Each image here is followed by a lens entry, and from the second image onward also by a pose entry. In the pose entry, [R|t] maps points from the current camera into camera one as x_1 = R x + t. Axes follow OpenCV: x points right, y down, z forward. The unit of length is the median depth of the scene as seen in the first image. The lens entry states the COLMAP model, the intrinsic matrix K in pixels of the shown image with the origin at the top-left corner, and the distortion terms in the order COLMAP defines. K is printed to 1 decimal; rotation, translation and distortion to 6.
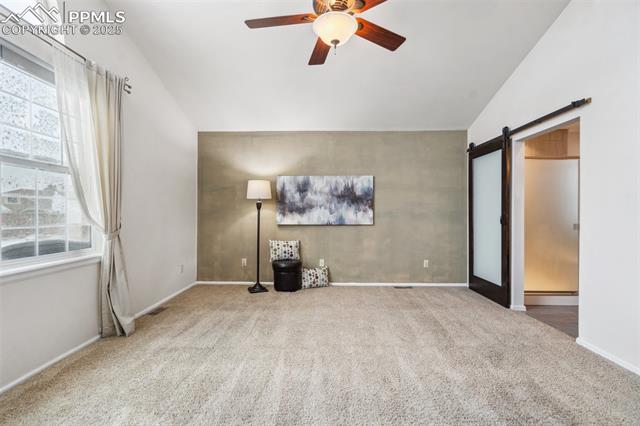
lens RADIAL K [[291.7, 0, 318.4], [0, 291.7, 212.7], [0, 0, 1]] dist [-0.007931, 0.002394]
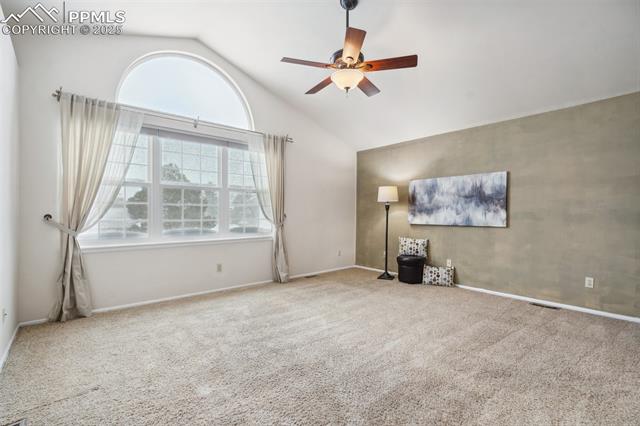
lens RADIAL K [[291.7, 0, 321.8], [0, 291.7, 212.2], [0, 0, 1]] dist [-0.007931, 0.002394]
pose [[0.667241, -0.001288, -0.744841, 0.483276], [-0.002548, 0.999989, -0.004012, 0.001114], [0.744838, 0.004575, 0.667230, 0.001053]]
